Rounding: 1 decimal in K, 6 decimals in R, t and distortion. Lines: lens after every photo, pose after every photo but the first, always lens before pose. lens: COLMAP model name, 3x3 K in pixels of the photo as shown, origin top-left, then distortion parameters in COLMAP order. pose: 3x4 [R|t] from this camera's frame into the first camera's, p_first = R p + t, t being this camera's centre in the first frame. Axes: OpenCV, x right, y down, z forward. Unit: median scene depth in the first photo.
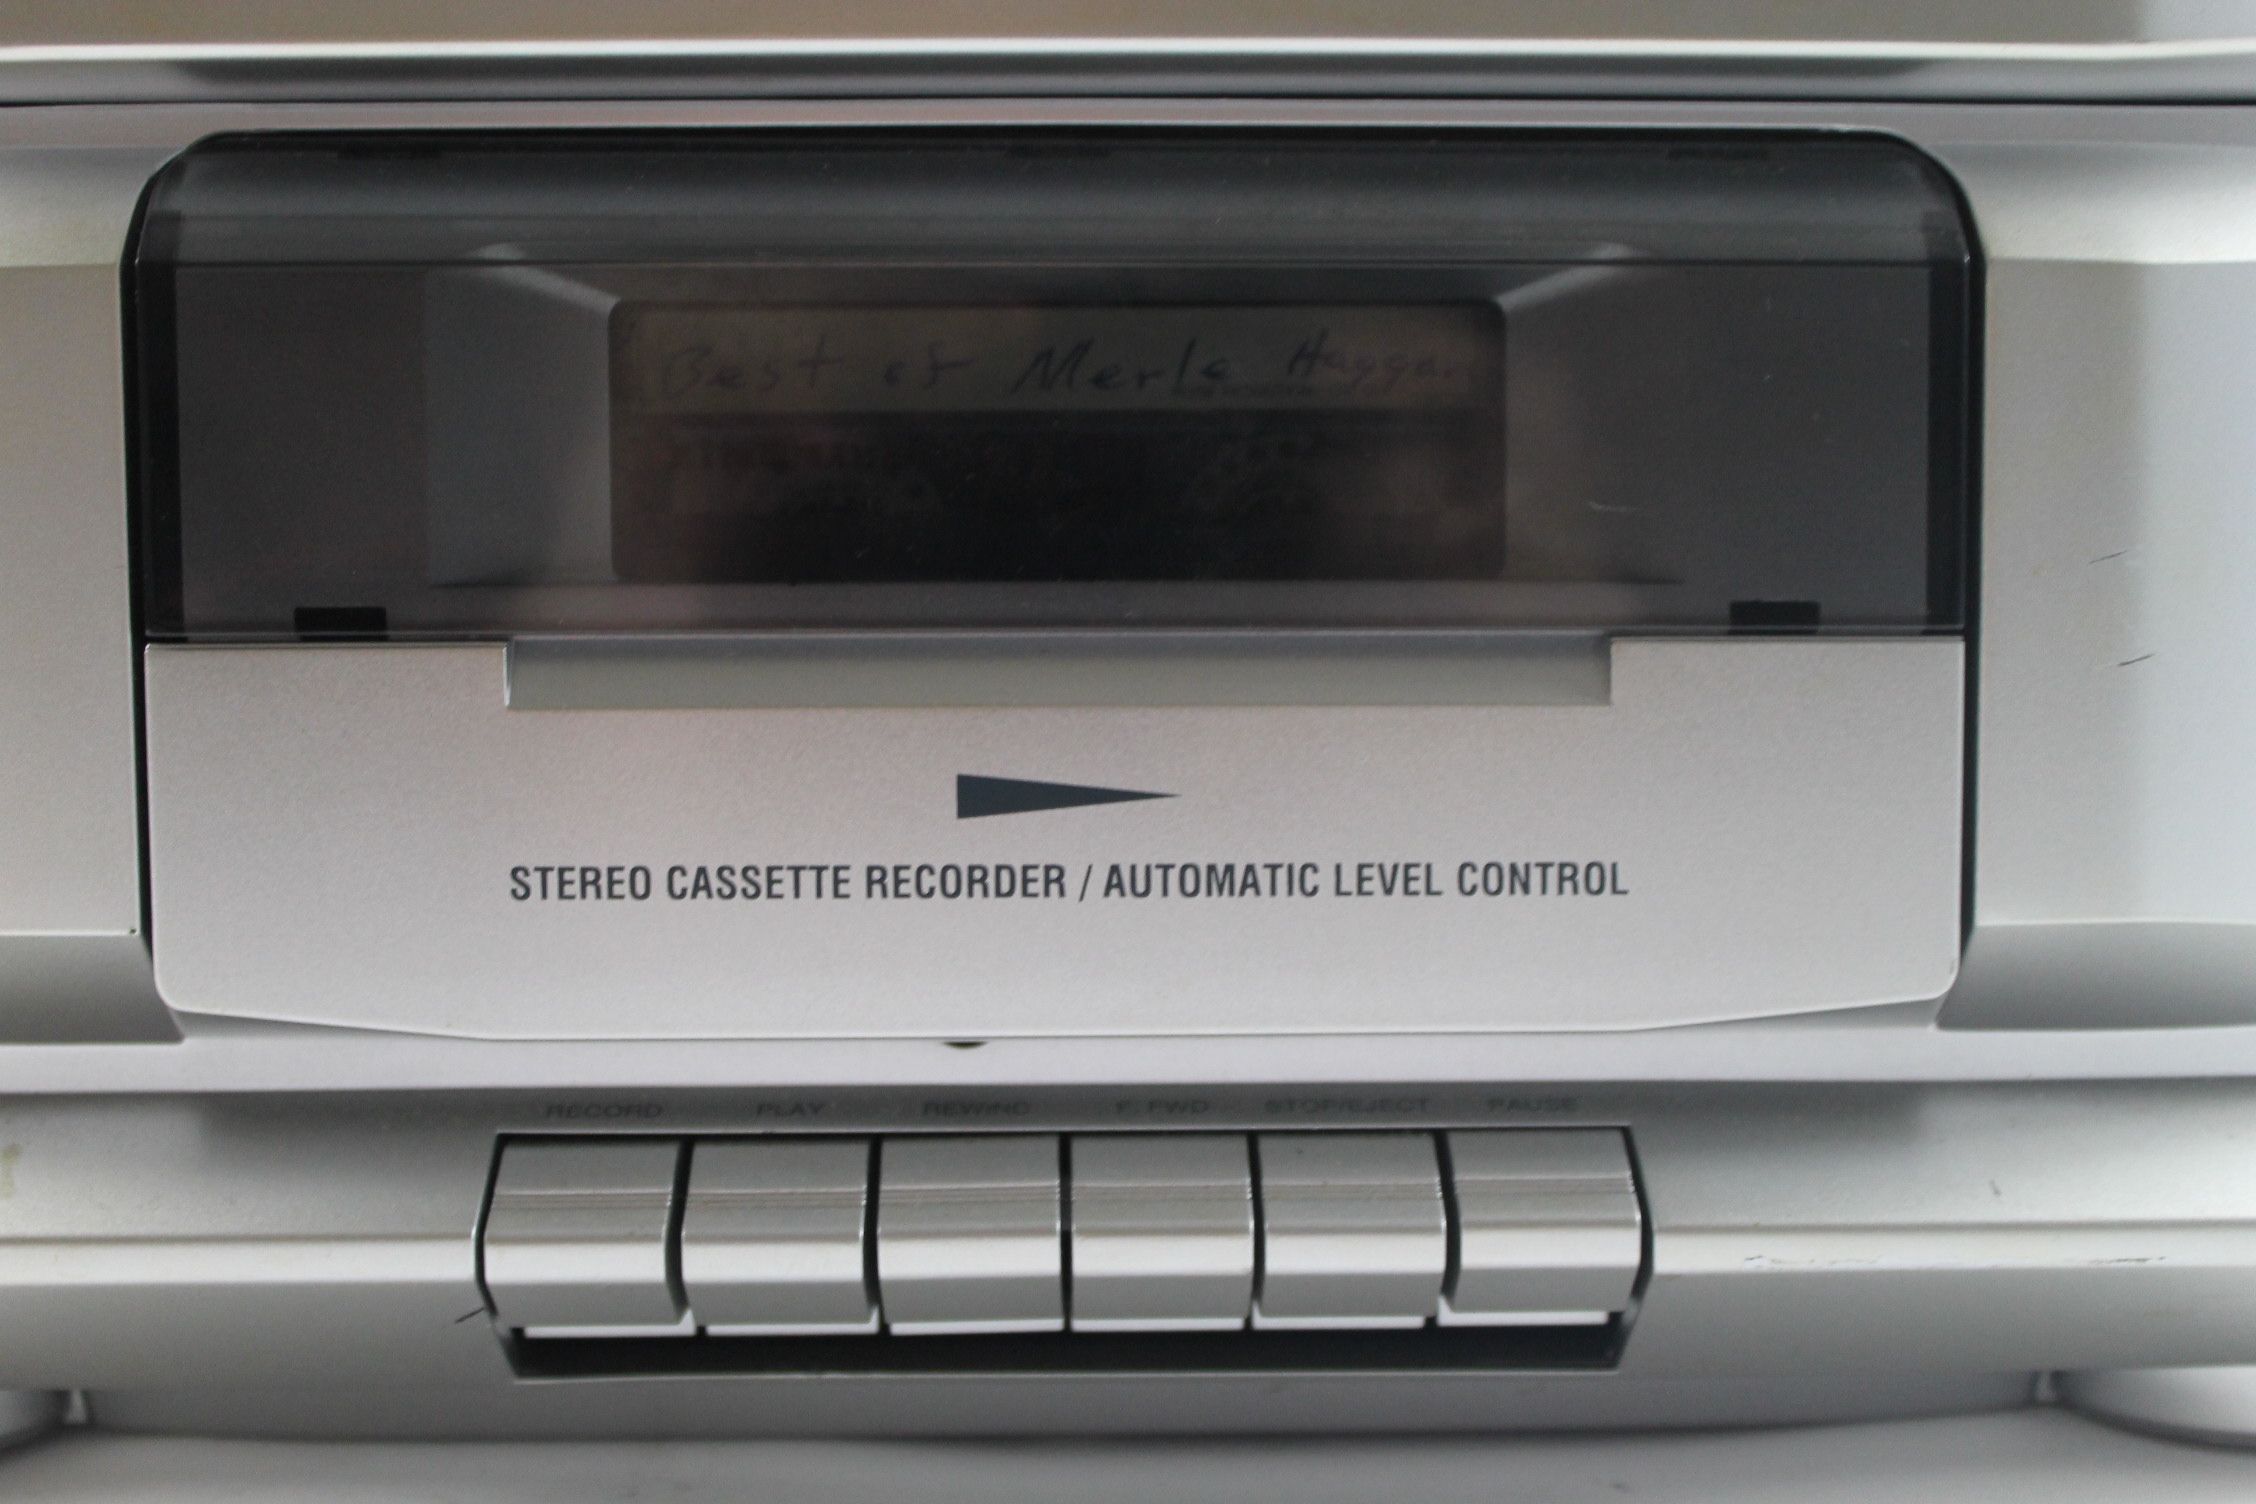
lens RADIAL K [[2922.8, 0, 1128.0], [0, 2922.8, 752.0], [0, 0, 1]] dist [-0.080610, 0.003468]
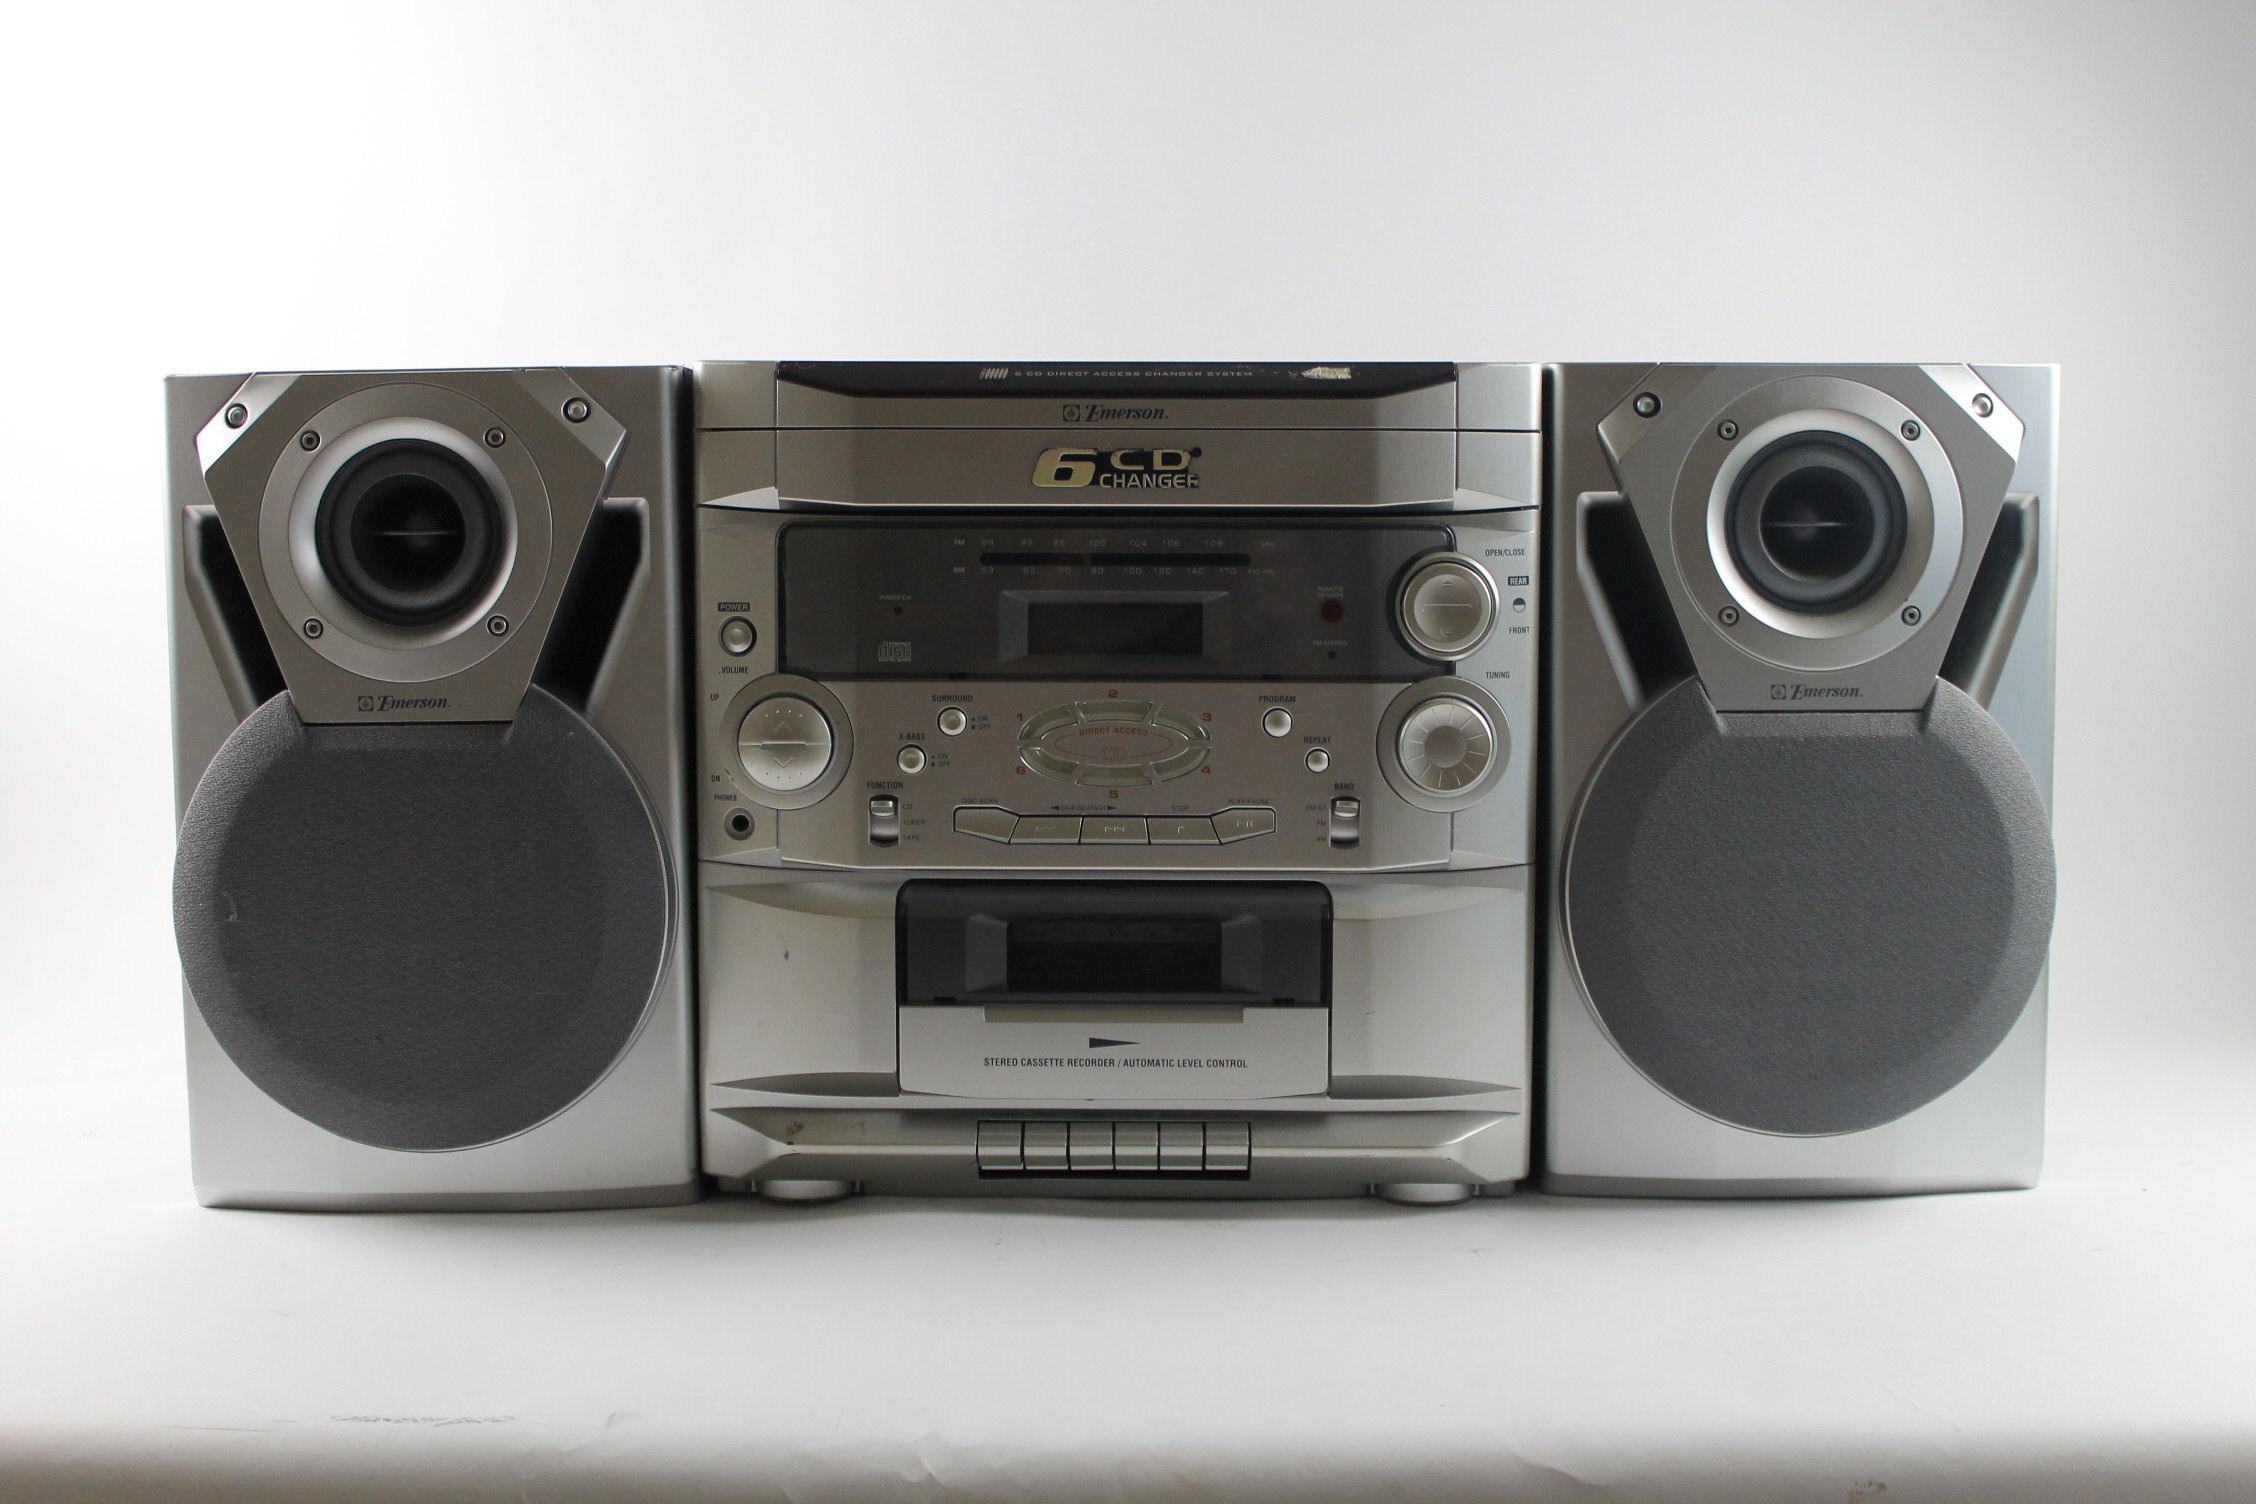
lens RADIAL K [[2783.1, 0, 1123.8], [0, 2783.1, 777.2], [0, 0, 1]] dist [0.001616, -0.006298]
pose [[0.999560, 0.009270, -0.028172, 0.102176], [-0.008375, 0.999461, 0.031738, -0.497628], [0.028451, -0.031488, 0.999099, -3.022149]]
